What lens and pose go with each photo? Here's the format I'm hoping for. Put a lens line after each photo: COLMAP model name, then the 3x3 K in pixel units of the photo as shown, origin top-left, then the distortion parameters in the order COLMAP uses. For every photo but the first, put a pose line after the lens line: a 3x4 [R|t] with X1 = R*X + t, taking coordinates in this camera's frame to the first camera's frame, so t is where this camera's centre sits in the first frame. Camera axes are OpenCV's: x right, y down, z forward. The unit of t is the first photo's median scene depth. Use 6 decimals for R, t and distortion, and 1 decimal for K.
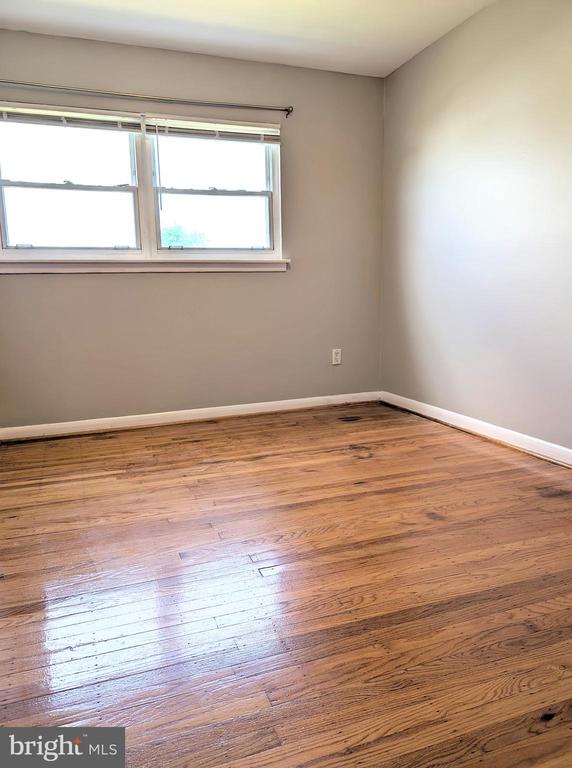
lens RADIAL K [[529.1, 0, 286.0], [0, 529.1, 384.0], [0, 0, 1]] dist [-0.000411, -0.002930]
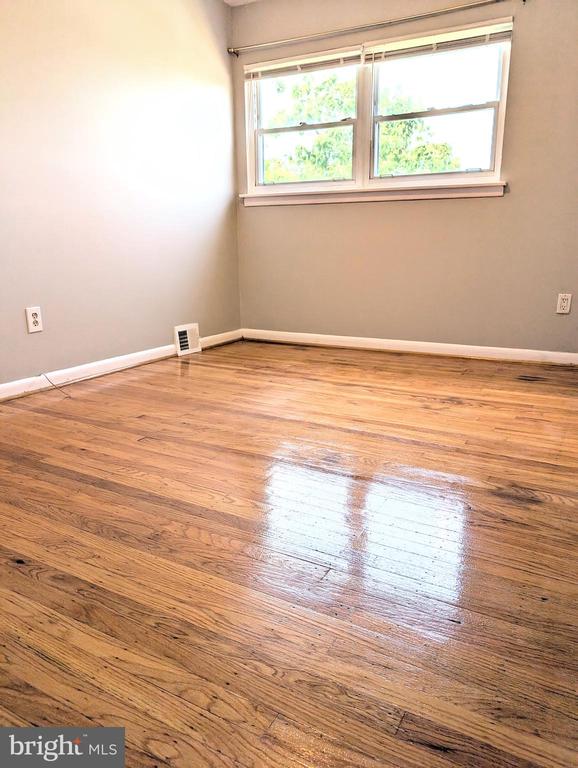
lens RADIAL K [[553.6, 0, 287.9], [0, 553.6, 371.8], [0, 0, 1]] dist [0.010933, -0.006512]
pose [[0.668605, 0.194256, -0.717796, 0.517168], [-0.129585, 0.980943, 0.144768, -0.020939], [0.732240, -0.003777, 0.681037, 0.147071]]
